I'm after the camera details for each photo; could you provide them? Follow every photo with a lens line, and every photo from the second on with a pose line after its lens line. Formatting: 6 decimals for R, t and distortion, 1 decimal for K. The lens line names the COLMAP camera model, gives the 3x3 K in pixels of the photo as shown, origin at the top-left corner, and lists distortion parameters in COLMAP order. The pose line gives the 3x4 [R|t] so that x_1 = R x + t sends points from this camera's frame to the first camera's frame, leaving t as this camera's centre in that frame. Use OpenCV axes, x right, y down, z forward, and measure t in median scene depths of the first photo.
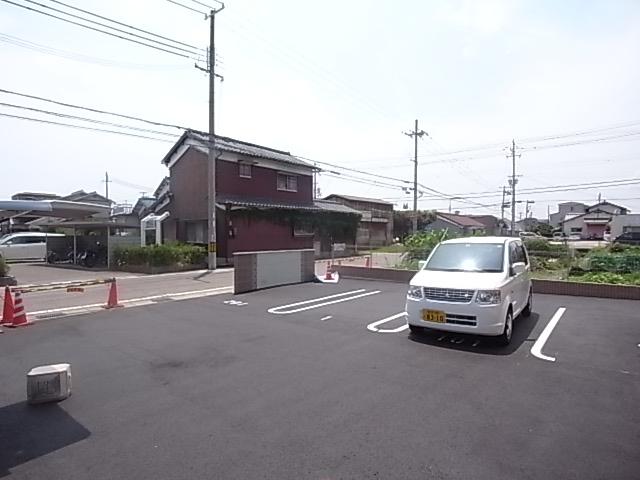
lens RADIAL K [[354.3, 0, 307.9], [0, 354.3, 240.7], [0, 0, 1]] dist [-0.082917, 0.022090]
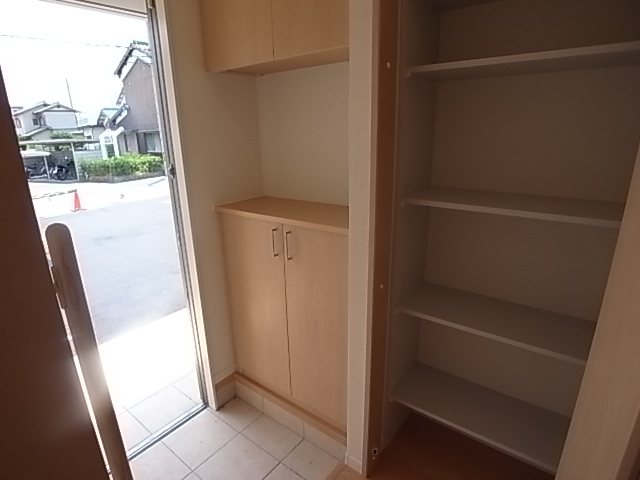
lens RADIAL K [[354.3, 0, 307.9], [0, 354.3, 240.7], [0, 0, 1]] dist [-0.082917, 0.022090]
pose [[0.998657, -0.043683, 0.027858, 0.115287], [0.034134, 0.959247, 0.280501, -0.016063], [-0.038976, -0.279173, 0.959450, -0.143475]]
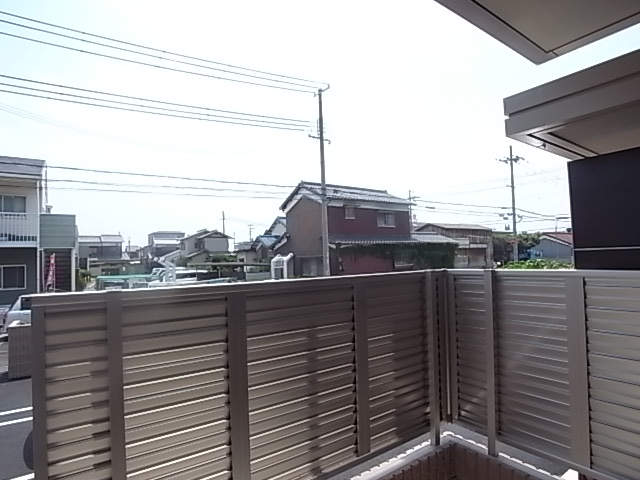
lens RADIAL K [[354.3, 0, 307.9], [0, 354.3, 240.7], [0, 0, 1]] dist [-0.082917, 0.022090]
pose [[0.964031, -0.043092, -0.262273, -0.008622], [0.025426, 0.997196, -0.070384, -0.027963], [0.264570, 0.061184, 0.962424, -0.156949]]
